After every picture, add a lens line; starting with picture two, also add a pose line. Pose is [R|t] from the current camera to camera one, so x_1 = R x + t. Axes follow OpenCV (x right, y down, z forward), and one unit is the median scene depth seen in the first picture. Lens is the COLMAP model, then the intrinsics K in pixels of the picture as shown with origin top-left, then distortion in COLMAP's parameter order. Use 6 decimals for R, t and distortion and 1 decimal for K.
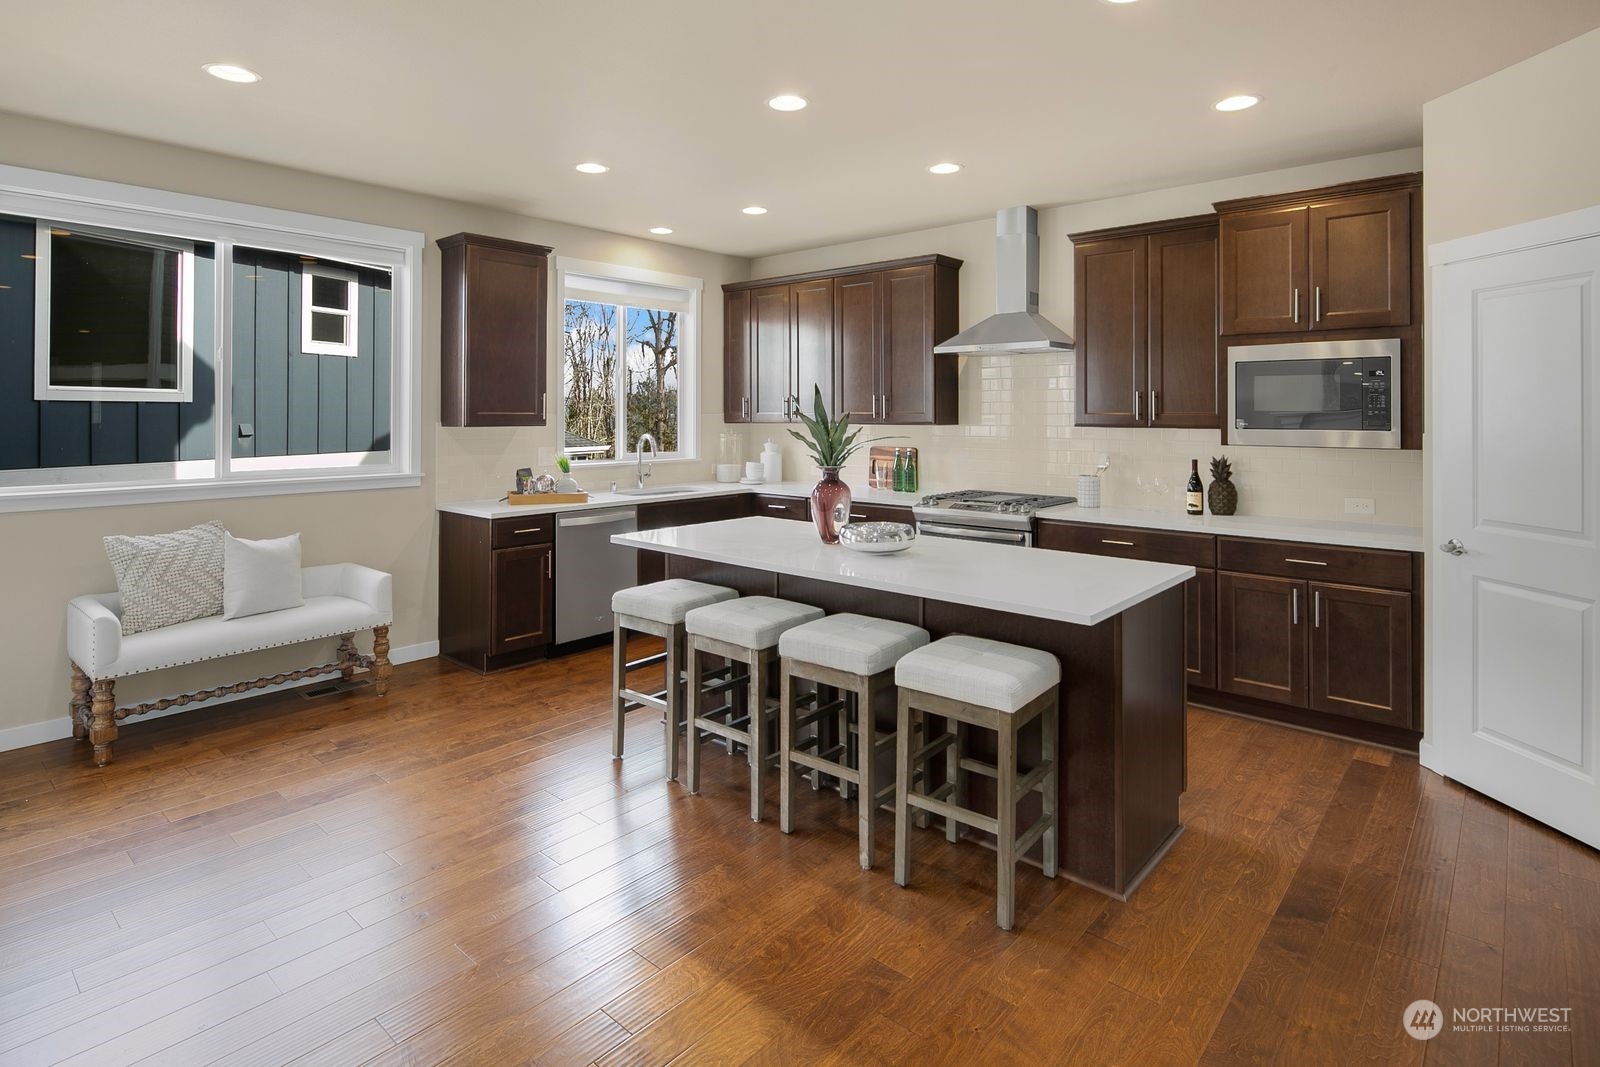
lens RADIAL K [[830.3, 0, 785.2], [0, 830.3, 409.4], [0, 0, 1]] dist [-0.004411, -0.001032]
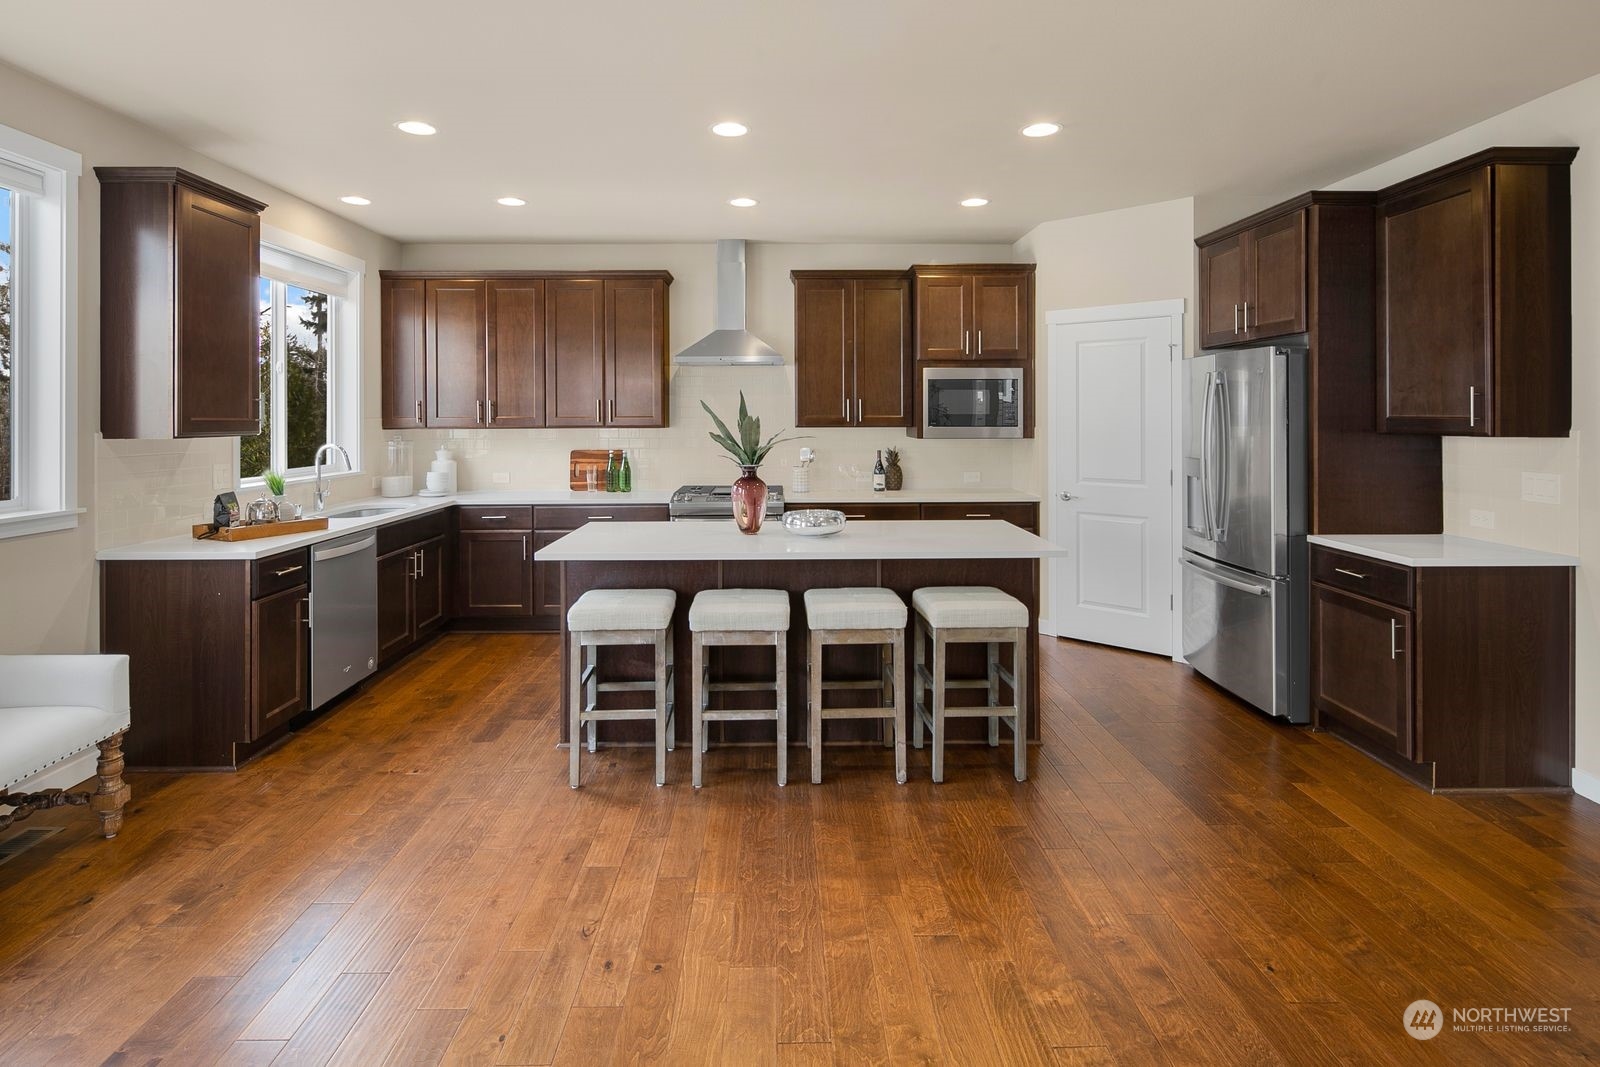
lens RADIAL K [[808.6, 0, 793.0], [0, 808.6, 416.4], [0, 0, 1]] dist [0.000838, 0.000175]
pose [[0.736789, -0.004300, 0.676109, -0.458583], [0.001074, 0.999986, 0.005190, -0.001200], [-0.676122, -0.003097, 0.736783, 0.119421]]
